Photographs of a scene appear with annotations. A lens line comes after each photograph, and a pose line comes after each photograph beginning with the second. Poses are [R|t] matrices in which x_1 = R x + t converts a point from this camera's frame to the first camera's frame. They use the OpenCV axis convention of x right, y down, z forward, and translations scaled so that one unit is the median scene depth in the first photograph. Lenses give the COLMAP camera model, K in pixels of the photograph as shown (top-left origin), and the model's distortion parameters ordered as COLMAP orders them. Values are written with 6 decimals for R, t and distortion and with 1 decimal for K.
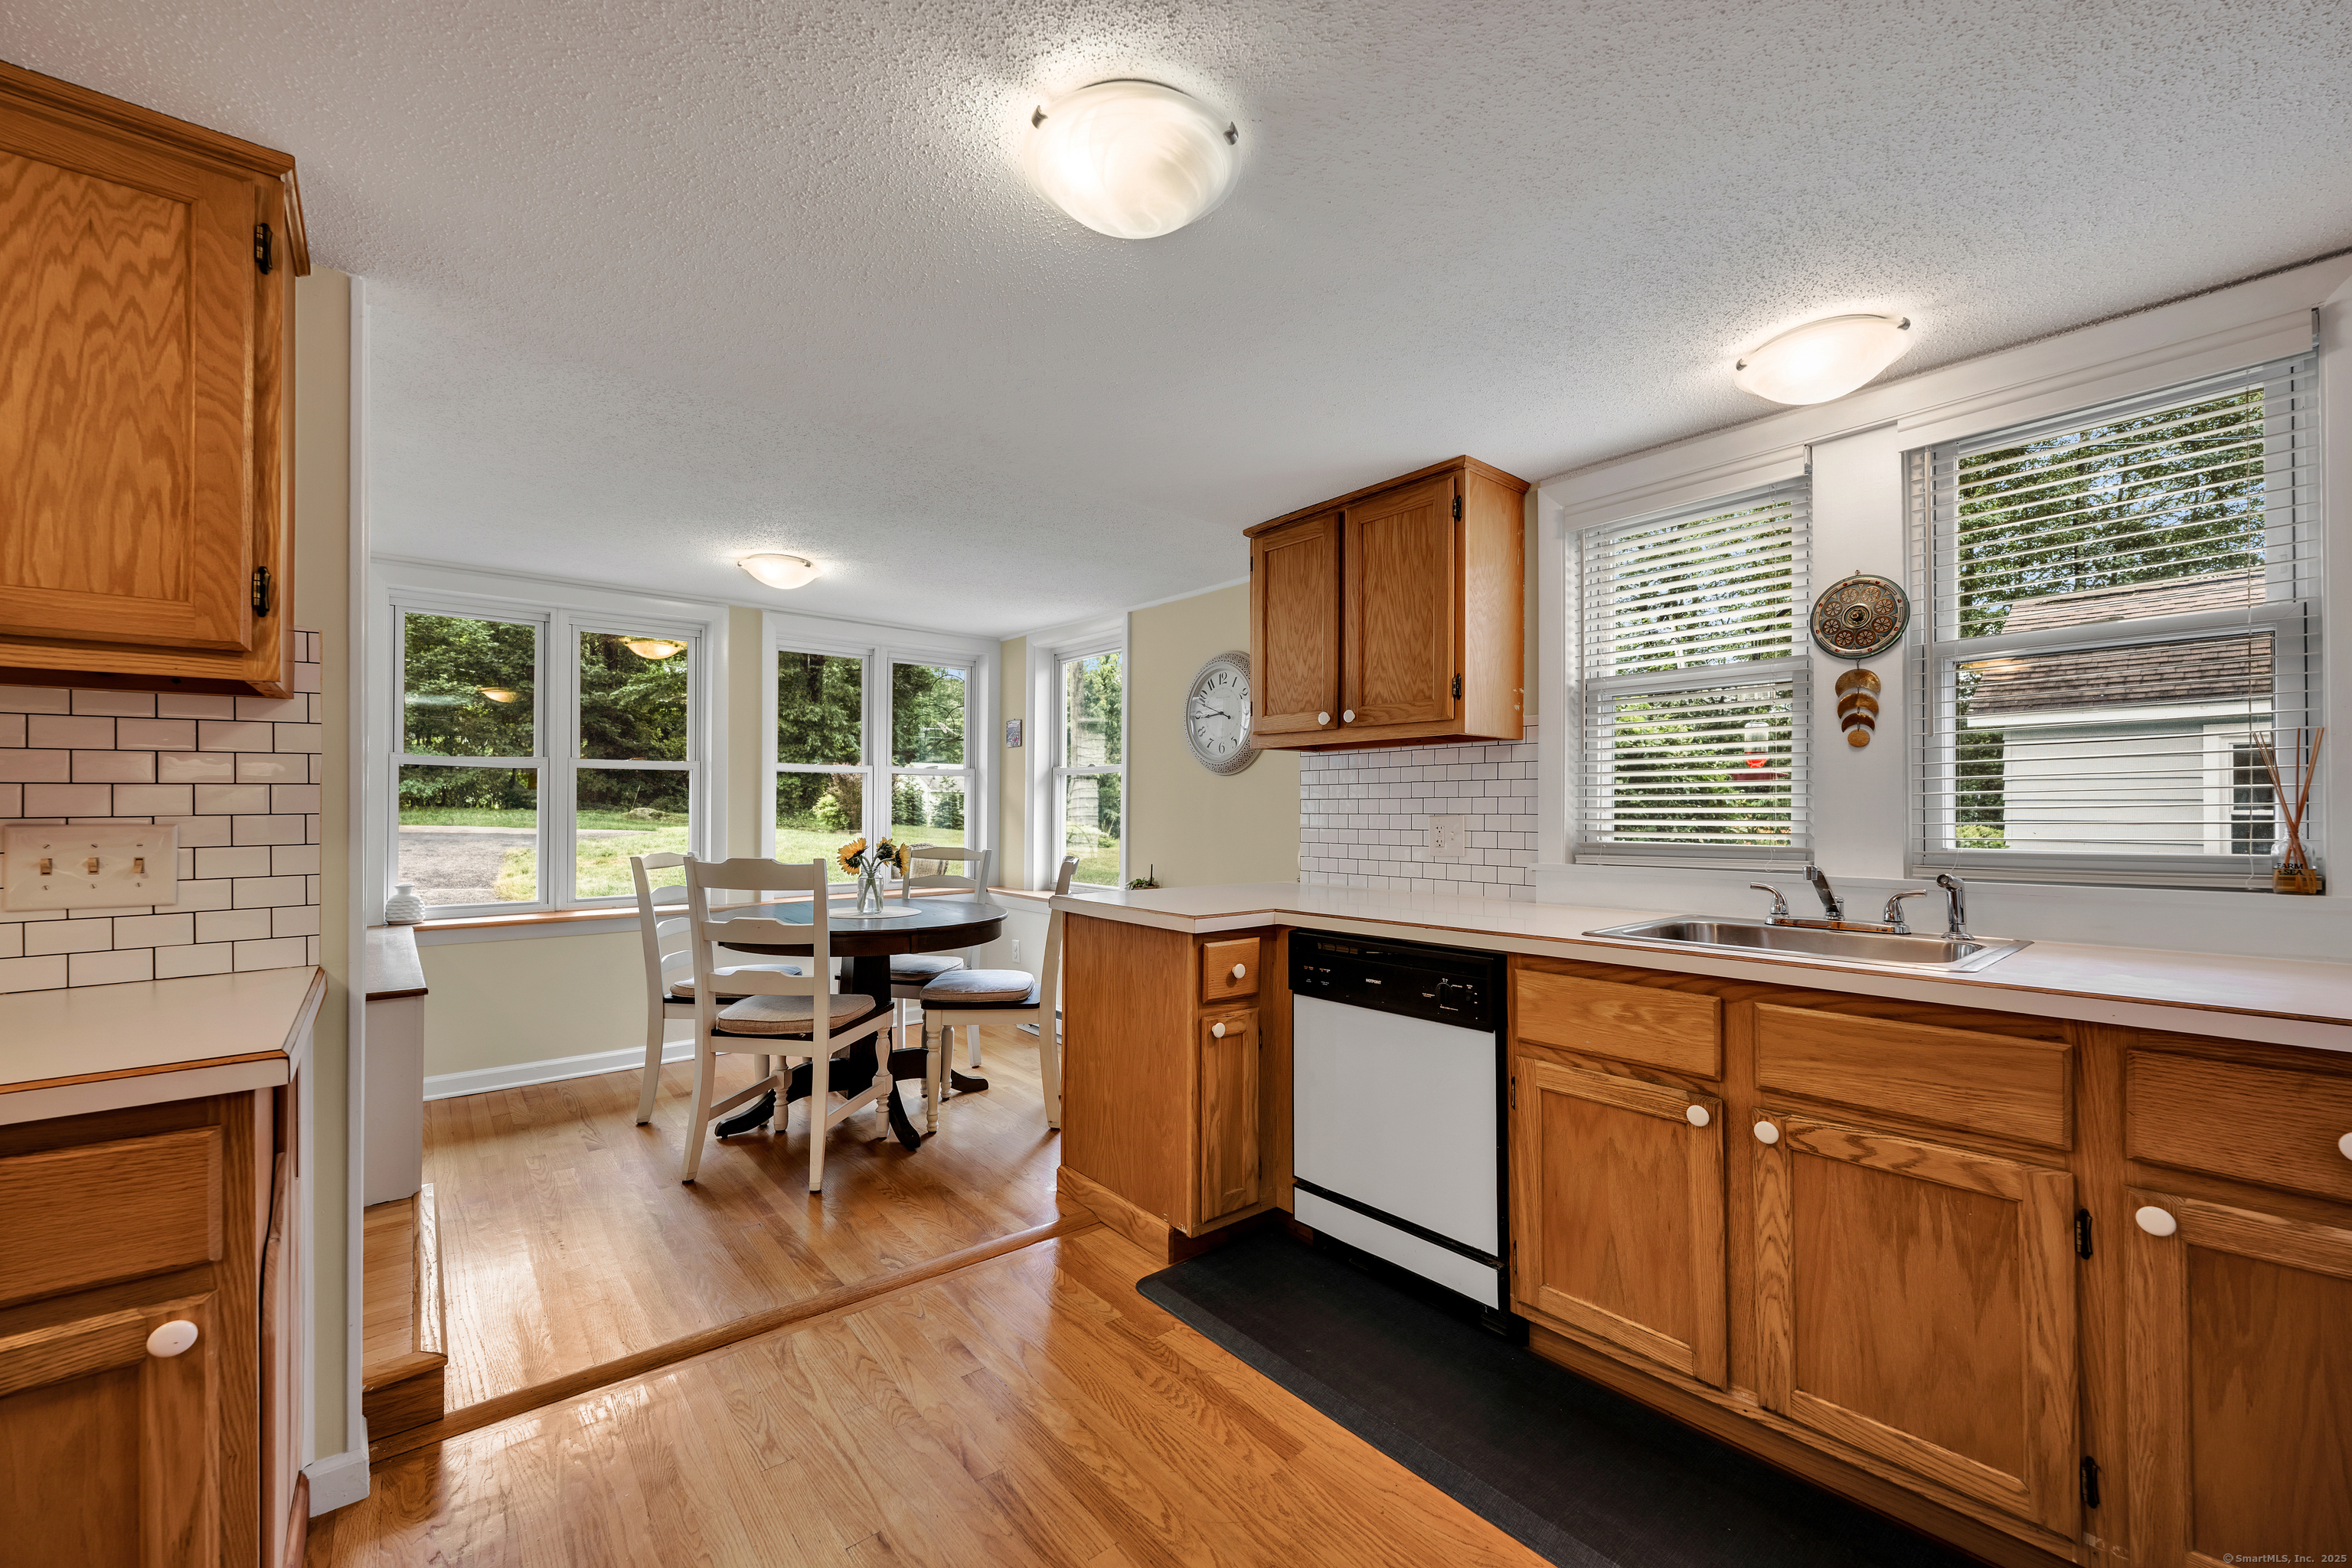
lens RADIAL K [[936.6, 0, 1173.2], [0, 936.6, 796.4], [0, 0, 1]] dist [0.000874, 0.000086]
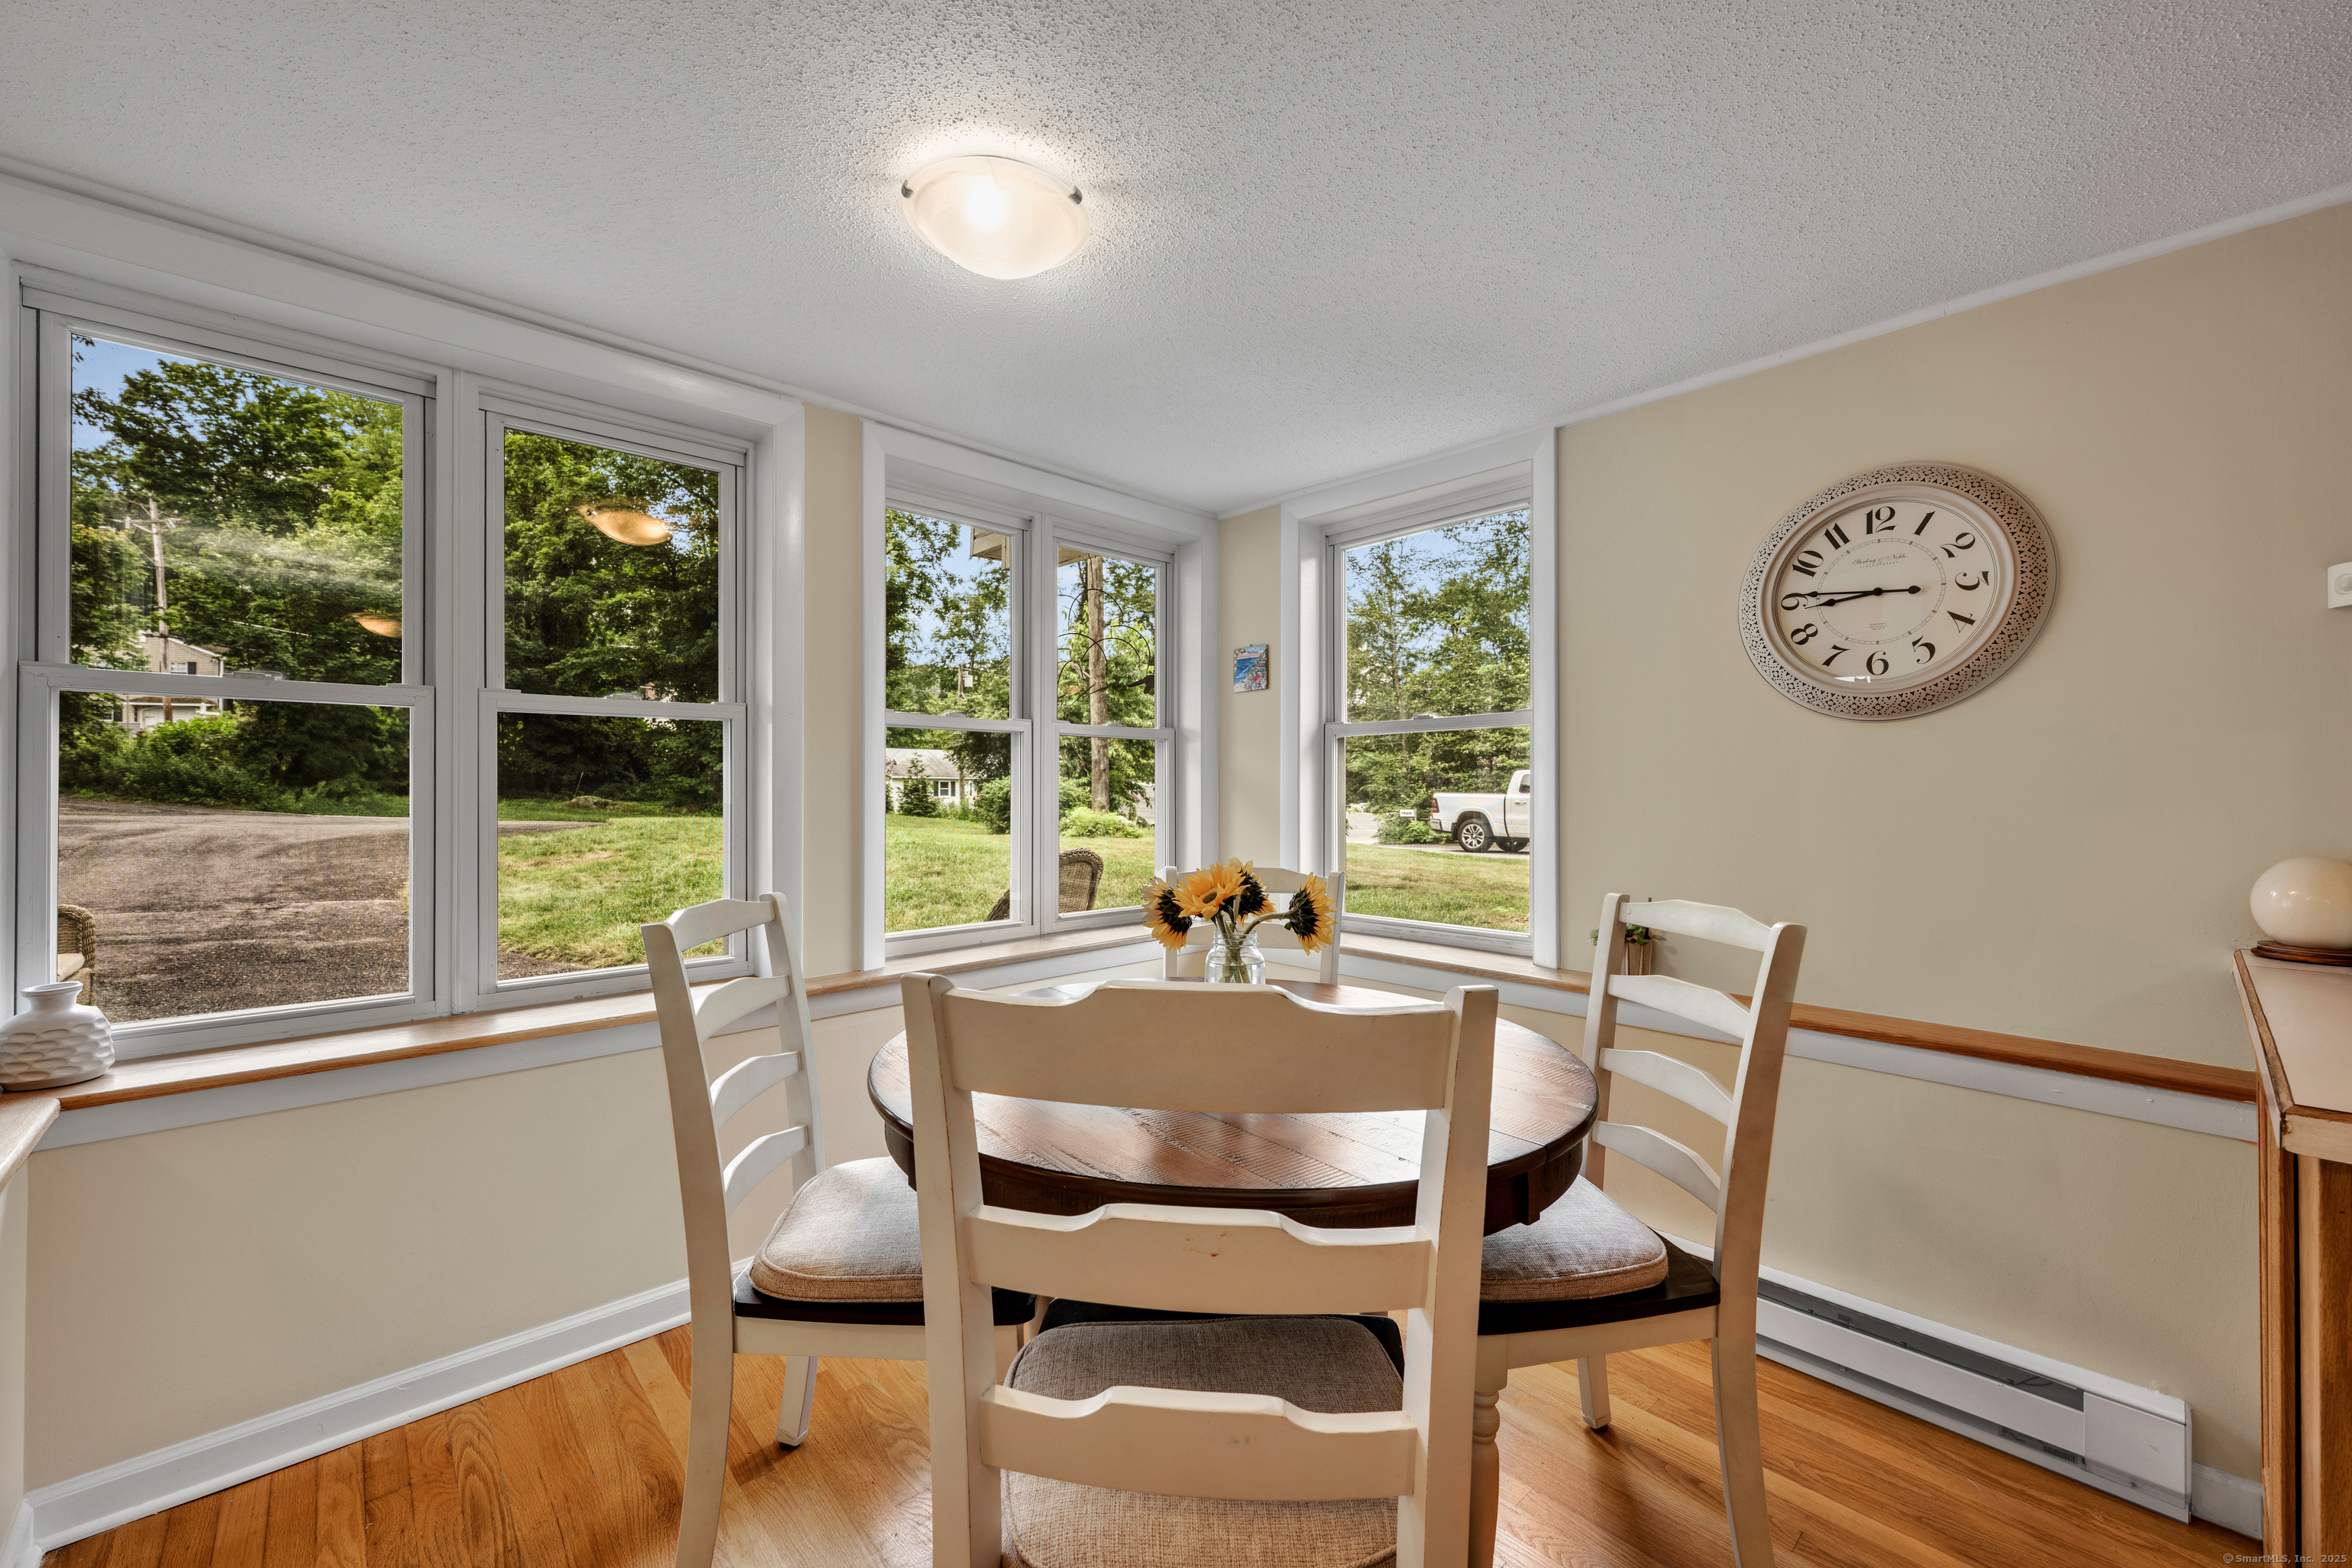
lens RADIAL K [[941.7, 0, 1176.0], [0, 941.7, 784.0], [0, 0, 1]] dist [-0.001018, -0.000008]
pose [[0.998875, -0.003806, 0.047267, -0.248561], [0.003699, 0.999990, 0.002361, 0.006273], [-0.047275, -0.002184, 0.998880, 0.399929]]
